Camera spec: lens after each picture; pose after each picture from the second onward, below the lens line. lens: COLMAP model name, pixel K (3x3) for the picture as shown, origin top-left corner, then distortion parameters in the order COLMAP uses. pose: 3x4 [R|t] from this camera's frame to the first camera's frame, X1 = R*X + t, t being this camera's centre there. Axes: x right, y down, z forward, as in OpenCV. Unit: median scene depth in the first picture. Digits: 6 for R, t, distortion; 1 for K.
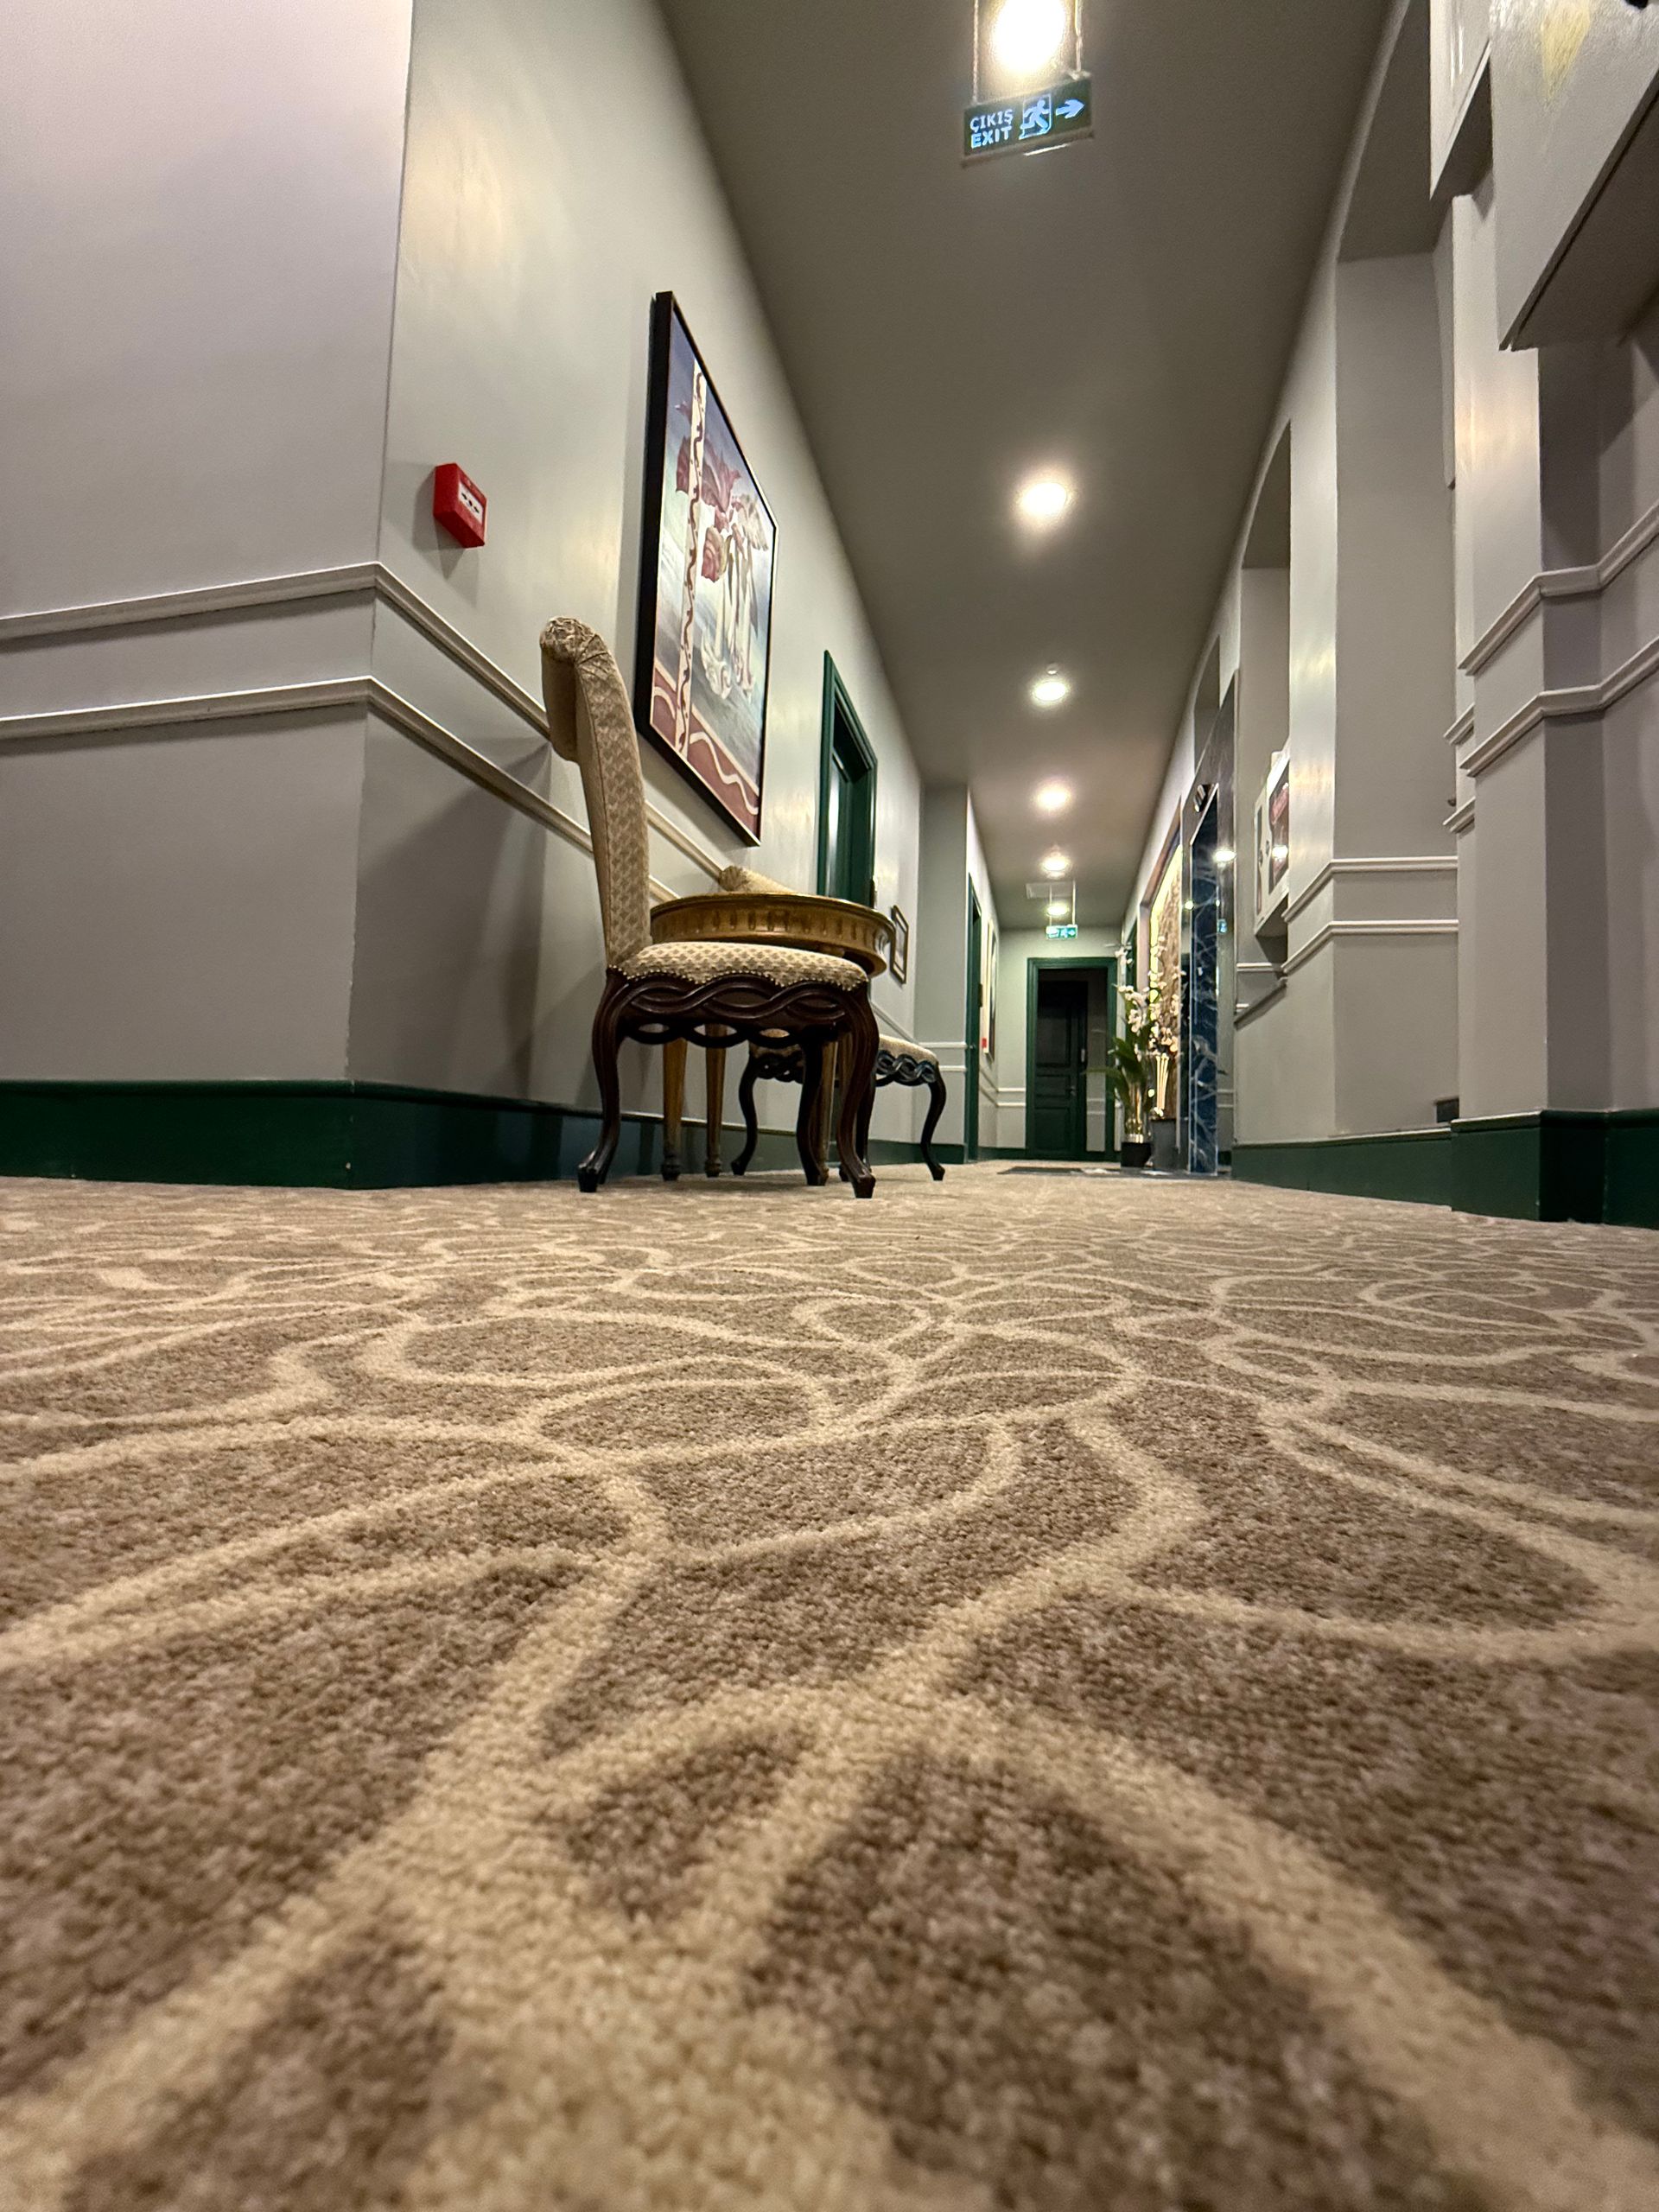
lens RADIAL K [[878.2, 0, 827.3], [0, 878.2, 1098.3], [0, 0, 1]] dist [-0.001755, 0.000556]
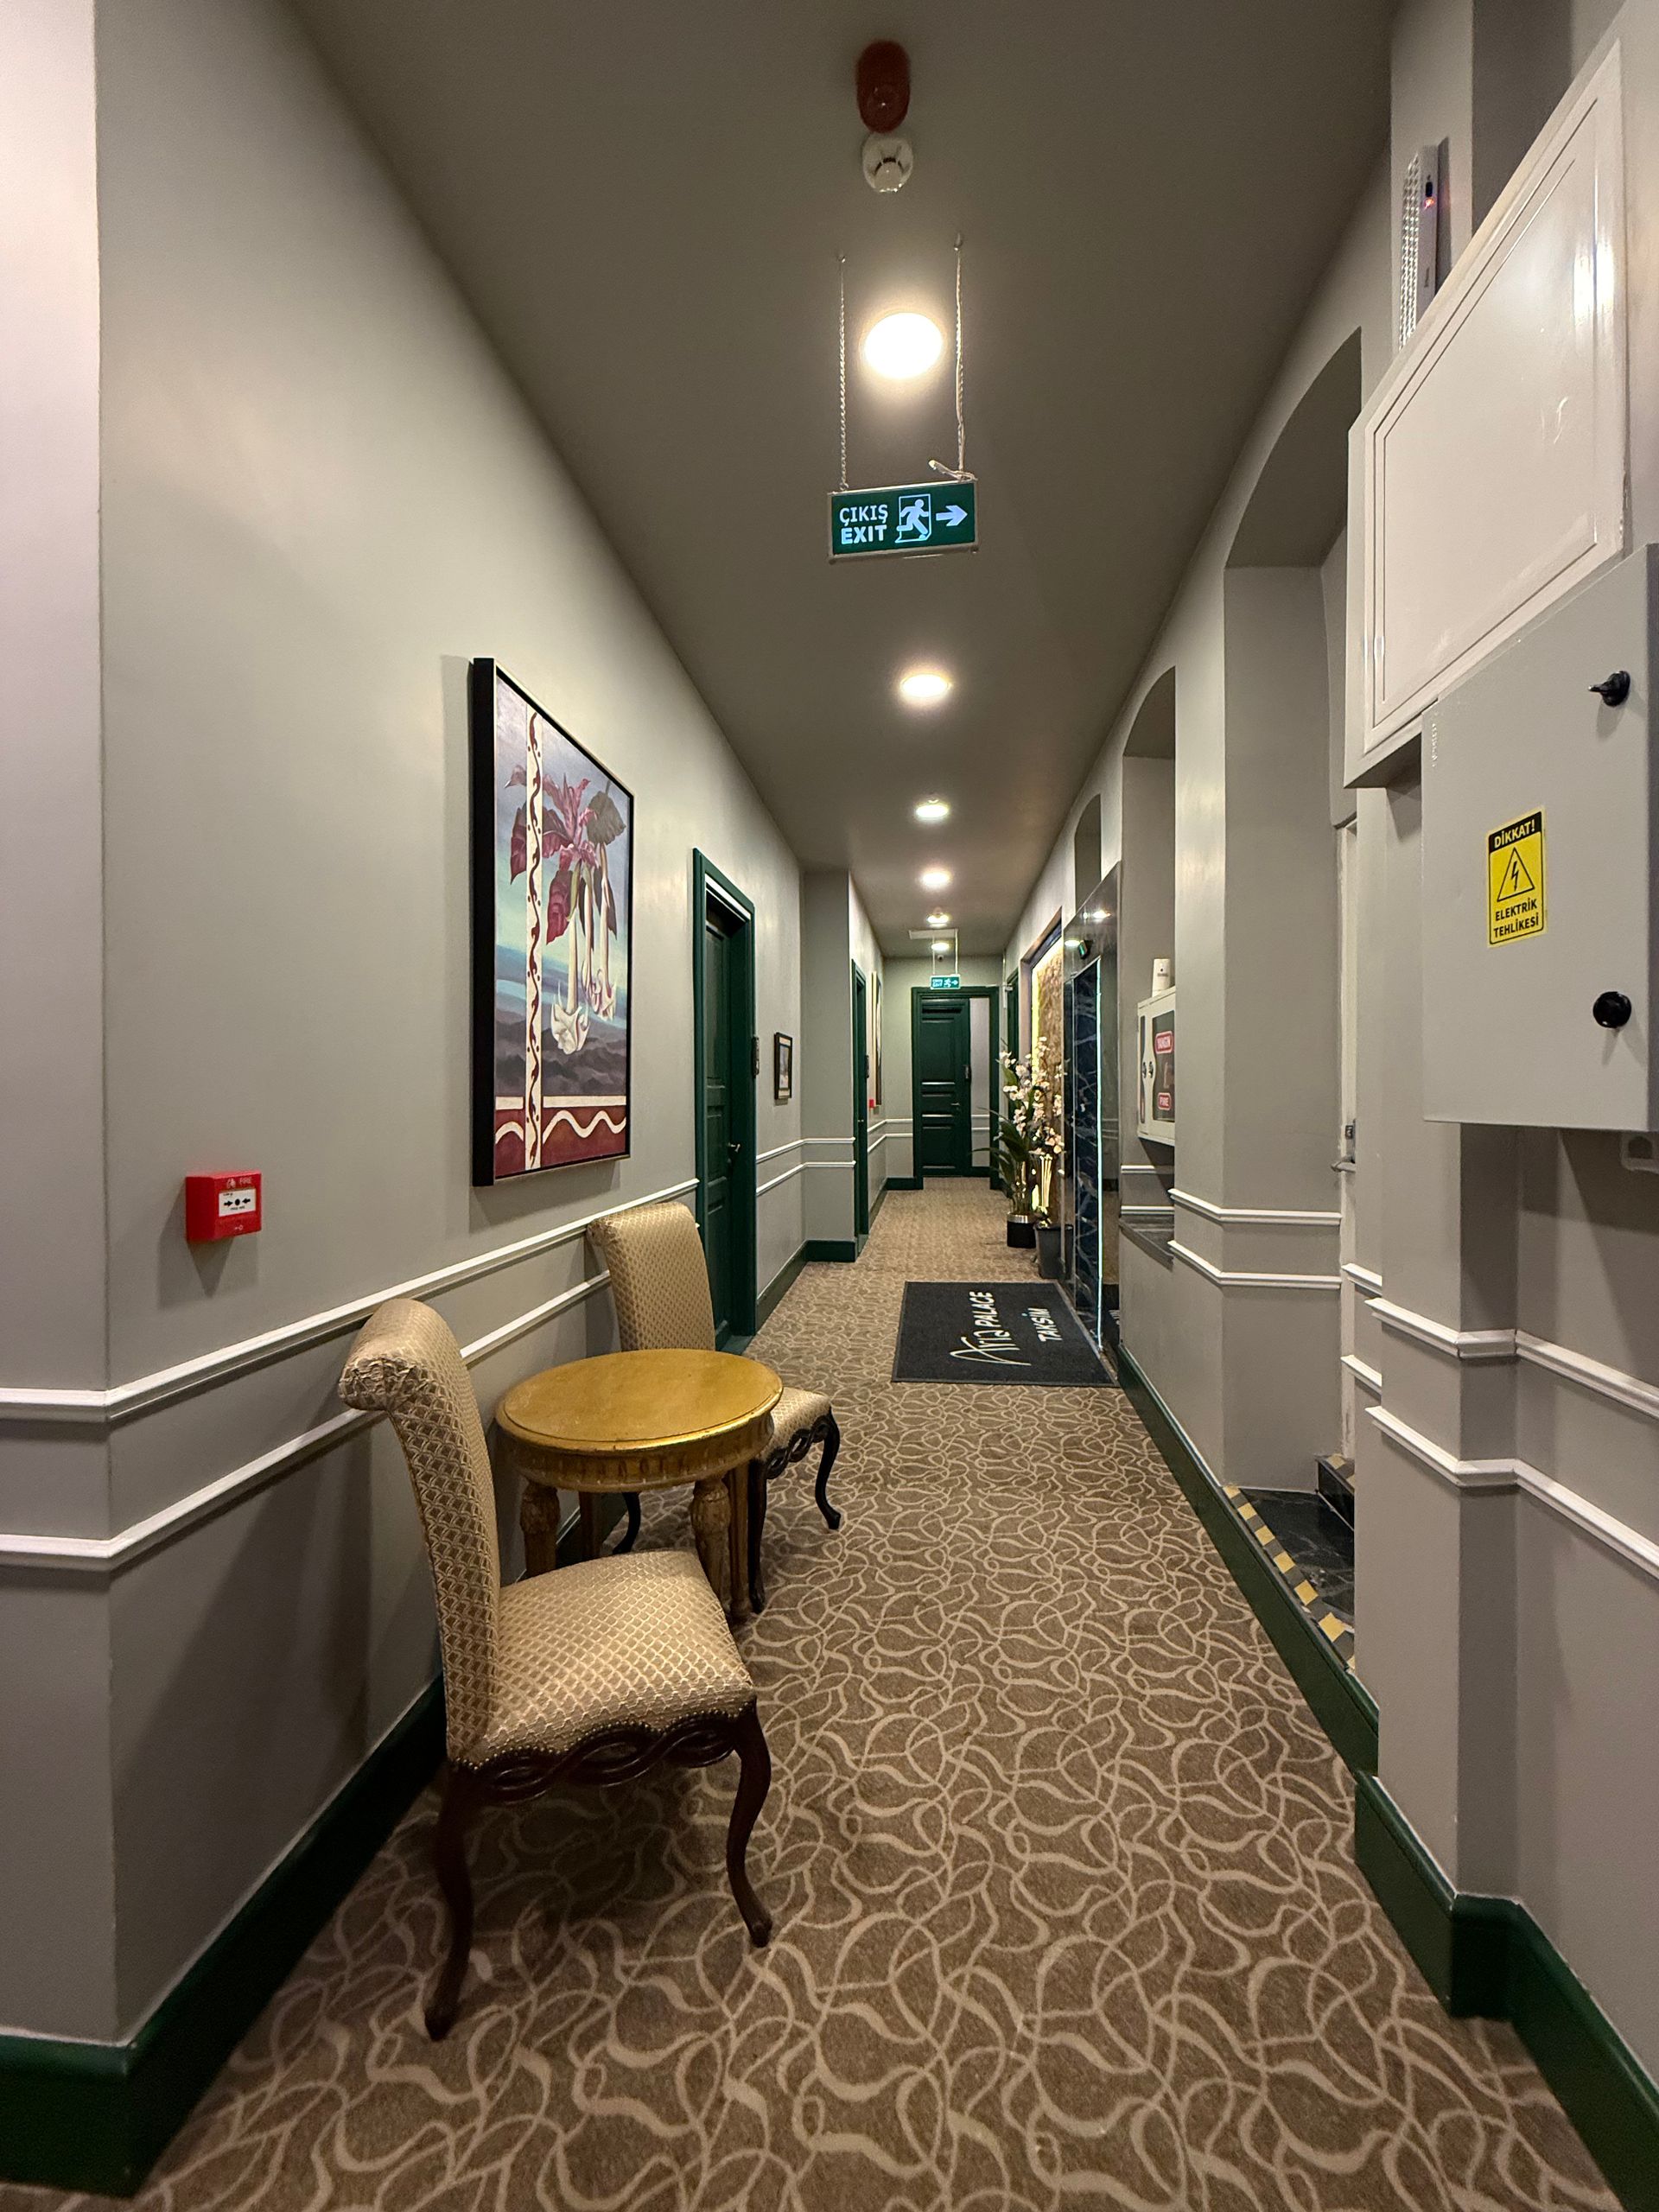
lens RADIAL K [[878.2, 0, 823.3], [0, 878.2, 1098.7], [0, 0, 1]] dist [-0.001755, 0.000556]
pose [[0.991871, -0.036848, 0.121799, 0.008795], [0.029001, 0.997426, 0.065580, -0.254277], [-0.123902, -0.061515, 0.990386, 0.047346]]
